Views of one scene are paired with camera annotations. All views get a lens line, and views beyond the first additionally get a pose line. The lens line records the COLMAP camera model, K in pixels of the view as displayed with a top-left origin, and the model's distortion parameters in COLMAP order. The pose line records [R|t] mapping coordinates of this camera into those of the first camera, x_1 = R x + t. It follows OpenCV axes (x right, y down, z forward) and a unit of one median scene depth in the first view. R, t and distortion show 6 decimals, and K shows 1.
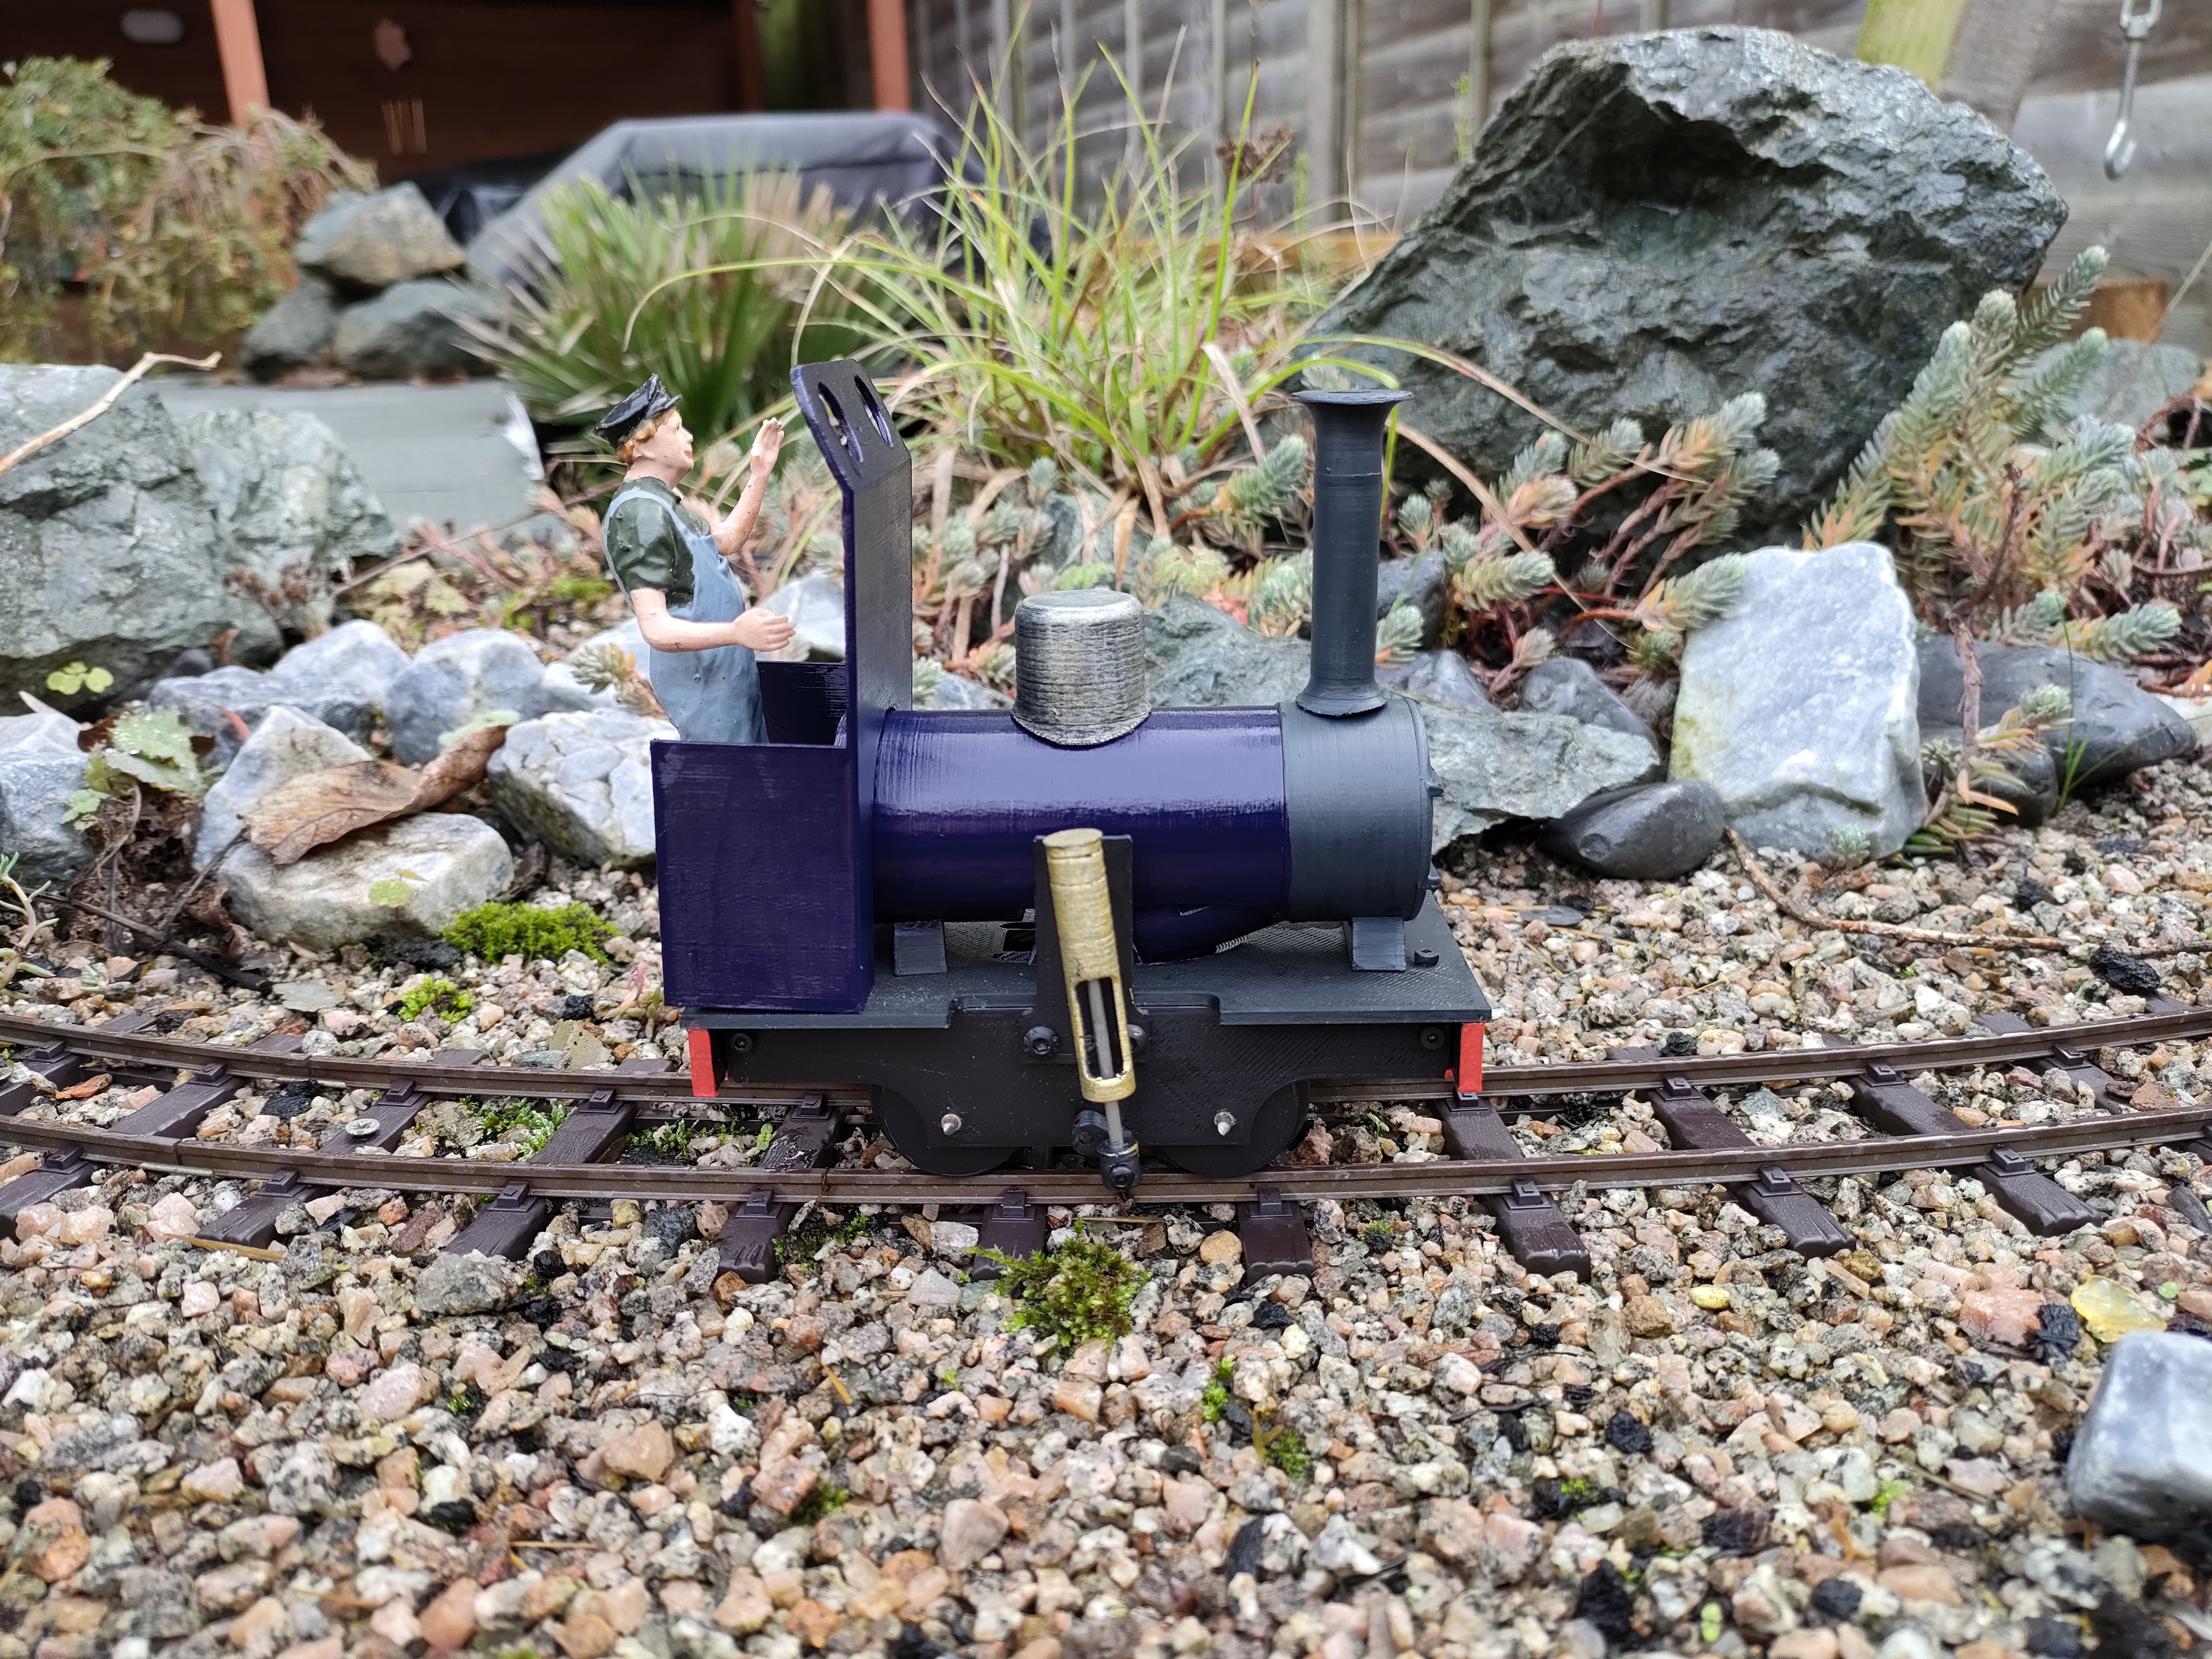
lens RADIAL K [[1618.2, 0, 1106.0], [0, 1618.2, 829.5], [0, 0, 1]] dist [0.052323, -0.102321]
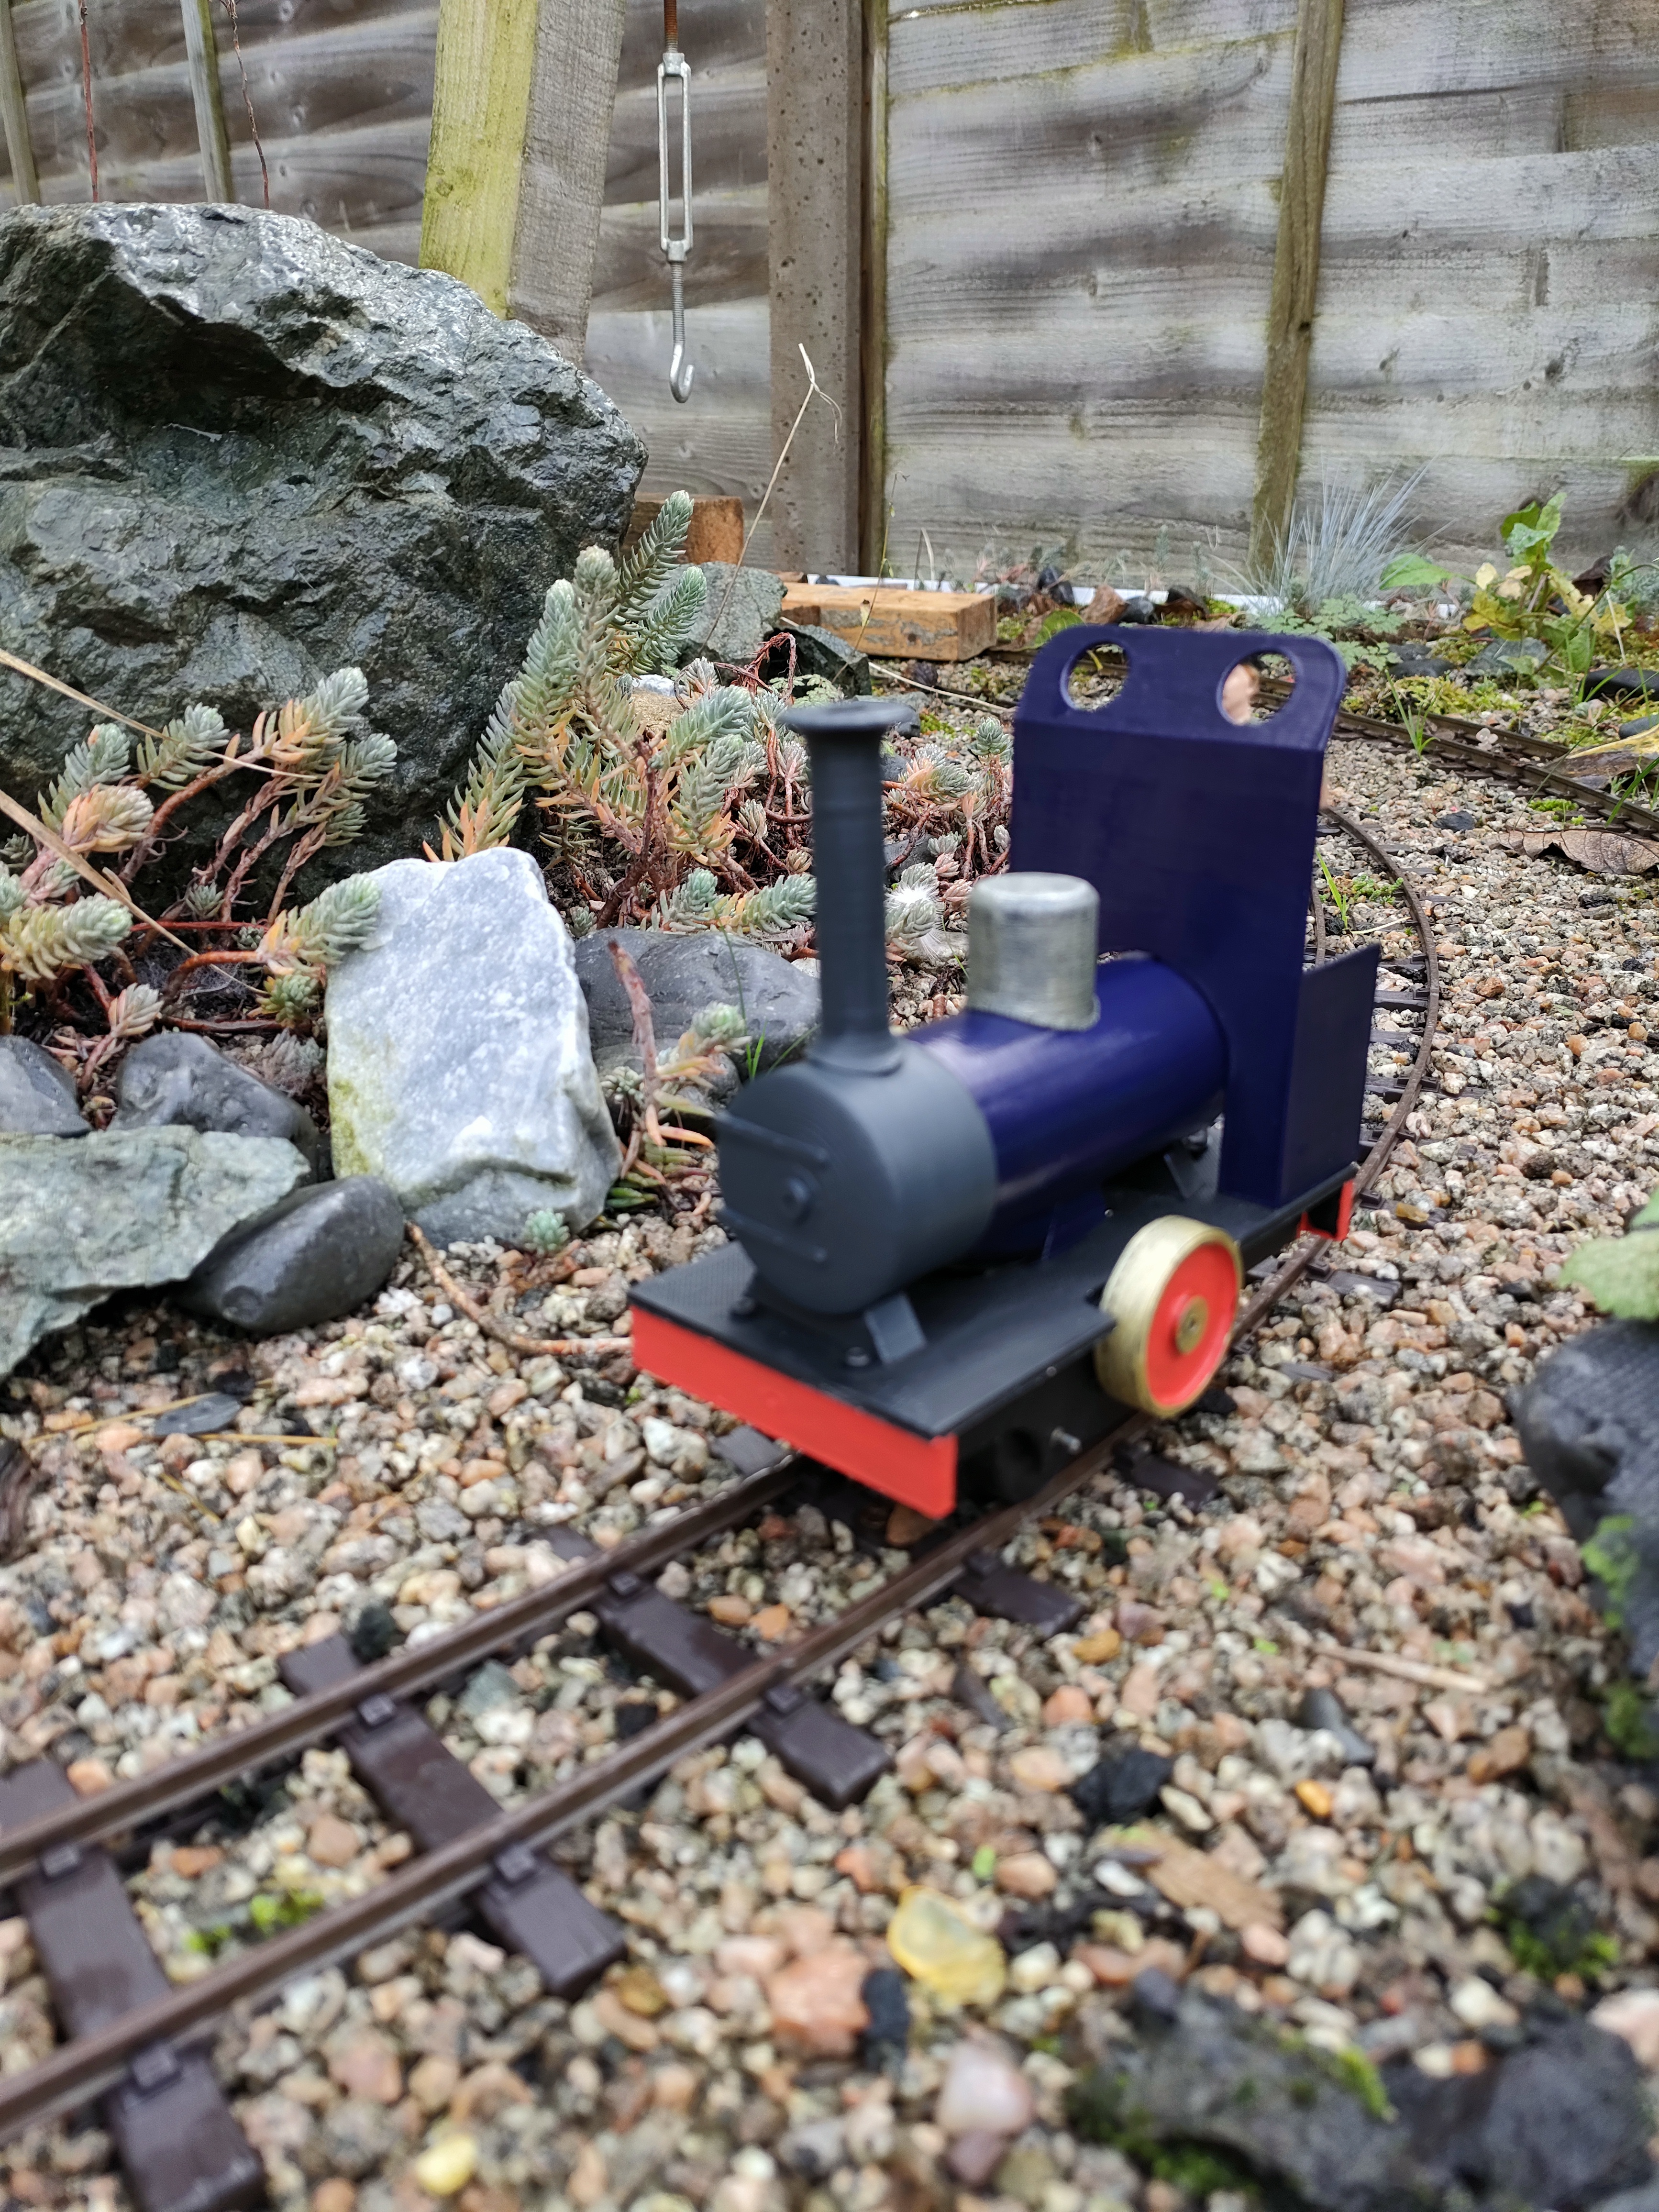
lens RADIAL K [[1608.0, 0, 819.2], [0, 1608.0, 1098.8], [0, 0, 1]] dist [0.080806, -0.100504]
pose [[0.823399, -0.186627, 0.535896, 0.128283], [0.164739, 0.982316, 0.088974, -0.100842], [-0.543024, 0.015022, 0.839583, 0.205763]]
